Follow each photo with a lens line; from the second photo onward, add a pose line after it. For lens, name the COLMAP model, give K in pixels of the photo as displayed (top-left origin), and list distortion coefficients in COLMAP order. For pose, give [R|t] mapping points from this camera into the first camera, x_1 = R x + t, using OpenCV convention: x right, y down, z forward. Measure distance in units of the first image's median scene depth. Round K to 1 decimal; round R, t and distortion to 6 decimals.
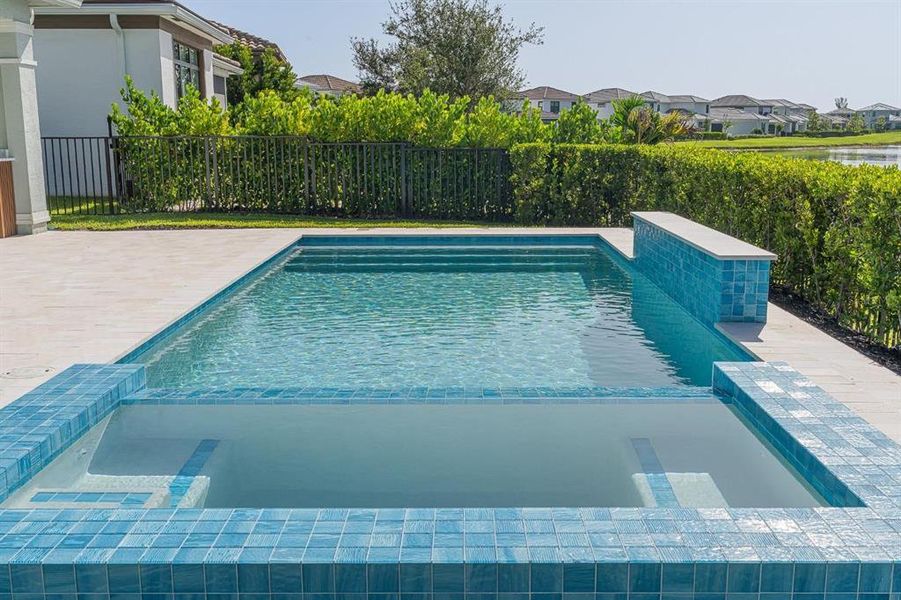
lens RADIAL K [[908.7, 0, 450.5], [0, 908.7, 300.0], [0, 0, 1]] dist [0.019329, 0.002505]
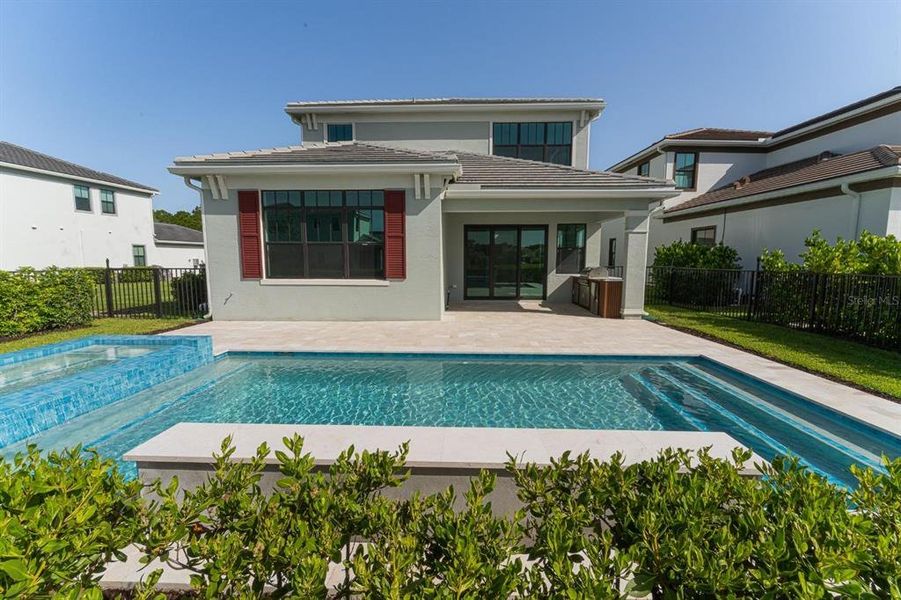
lens RADIAL K [[371.2, 0, 451.7], [0, 371.2, 303.6], [0, 0, 1]] dist [0.000021, -0.000222]
pose [[-0.026161, 0.123940, -0.991945, 0.255401], [-0.185652, 0.974420, 0.126646, -0.107210], [0.982267, 0.187470, -0.002482, 0.501684]]
